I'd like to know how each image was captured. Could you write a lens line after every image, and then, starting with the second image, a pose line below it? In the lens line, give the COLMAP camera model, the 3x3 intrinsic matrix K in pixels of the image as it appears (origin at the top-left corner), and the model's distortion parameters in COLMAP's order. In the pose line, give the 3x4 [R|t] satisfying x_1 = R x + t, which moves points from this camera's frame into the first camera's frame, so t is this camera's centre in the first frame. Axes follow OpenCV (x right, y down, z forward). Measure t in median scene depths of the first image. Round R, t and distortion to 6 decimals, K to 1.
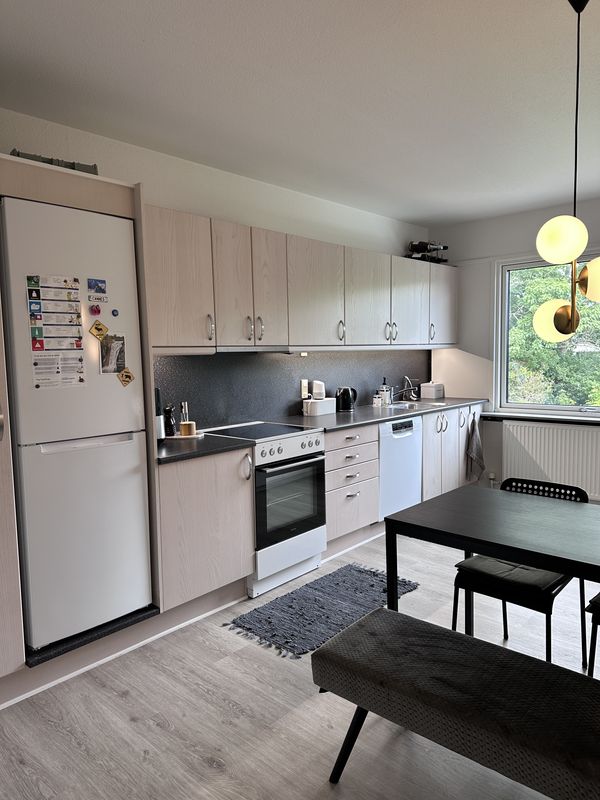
lens RADIAL K [[558.9, 0, 298.7], [0, 558.9, 399.0], [0, 0, 1]] dist [0.074197, -0.090953]
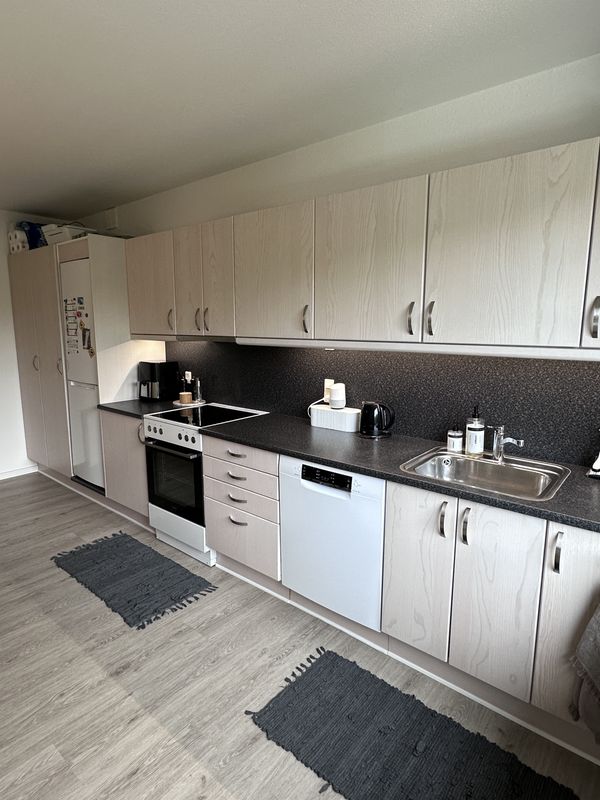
lens RADIAL K [[453.2, 0, 297.6], [0, 453.2, 398.2], [0, 0, 1]] dist [-0.002861, 0.000787]
pose [[0.037217, 0.187034, -0.981648, 0.901199], [-0.082189, 0.979574, 0.183522, -0.171684], [0.995922, 0.073851, 0.051829, 1.286888]]
